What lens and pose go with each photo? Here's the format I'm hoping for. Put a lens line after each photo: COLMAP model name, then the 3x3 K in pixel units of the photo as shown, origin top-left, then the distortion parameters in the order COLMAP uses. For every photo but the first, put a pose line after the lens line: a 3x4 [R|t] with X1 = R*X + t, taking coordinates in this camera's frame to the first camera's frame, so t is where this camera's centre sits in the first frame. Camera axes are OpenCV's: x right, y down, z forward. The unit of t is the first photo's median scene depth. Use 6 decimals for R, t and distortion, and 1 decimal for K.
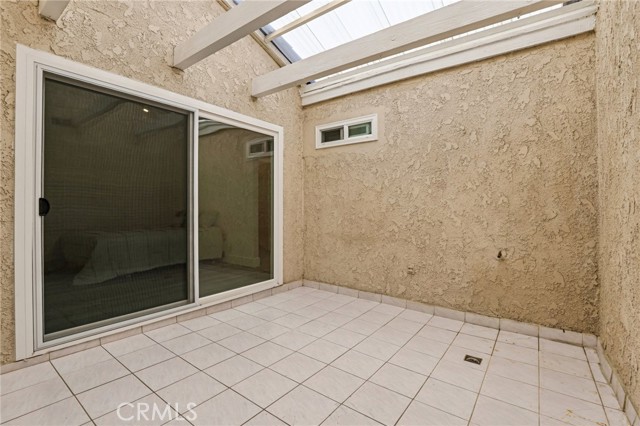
lens RADIAL K [[293.1, 0, 319.7], [0, 293.1, 211.7], [0, 0, 1]] dist [-0.028256, 0.002446]
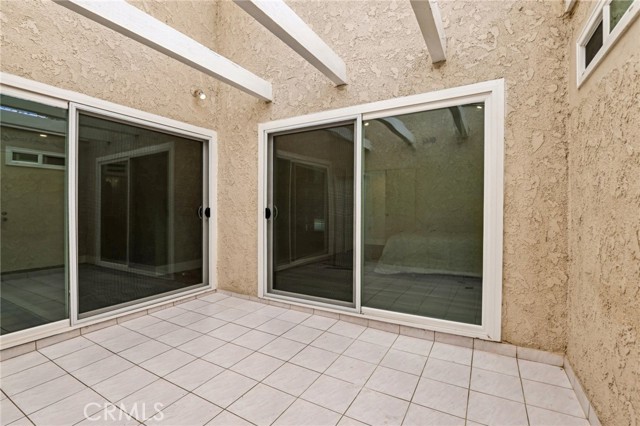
lens RADIAL K [[293.1, 0, 319.1], [0, 293.1, 211.3], [0, 0, 1]] dist [-0.028256, 0.002446]
pose [[0.126434, 0.001791, -0.991973, 0.547711], [-0.006759, 0.999977, 0.000944, -0.021916], [0.991952, 0.006585, 0.126443, 0.739504]]
